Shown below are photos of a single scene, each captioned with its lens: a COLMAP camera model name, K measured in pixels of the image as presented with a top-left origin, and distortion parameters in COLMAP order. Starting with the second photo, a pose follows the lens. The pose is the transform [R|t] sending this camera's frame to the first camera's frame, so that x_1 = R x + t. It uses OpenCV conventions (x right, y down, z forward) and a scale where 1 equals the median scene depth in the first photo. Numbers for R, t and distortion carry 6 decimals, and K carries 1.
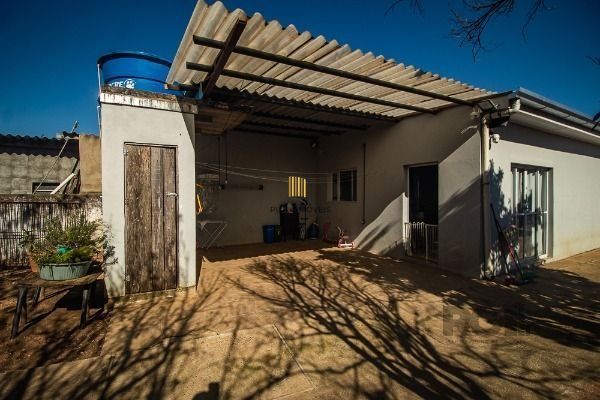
lens RADIAL K [[278.5, 0, 300.0], [0, 278.5, 200.0], [0, 0, 1]] dist [-0.003644, -0.000748]
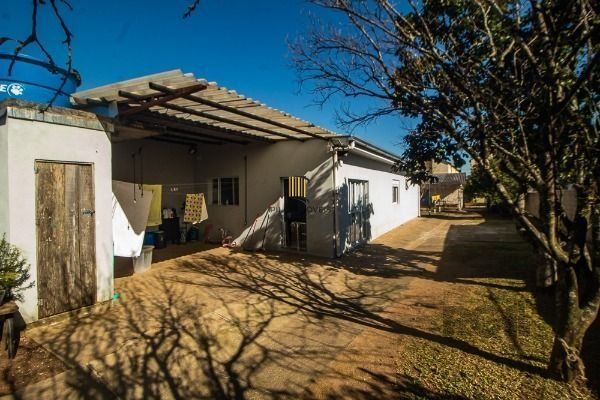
lens RADIAL K [[278.5, 0, 300.0], [0, 278.5, 200.0], [0, 0, 1]] dist [-0.003644, -0.000748]
pose [[0.870129, -0.024812, 0.492198, -0.284589], [0.020088, 0.999687, 0.014882, -0.059519], [-0.492414, -0.003062, 0.870356, -0.246309]]
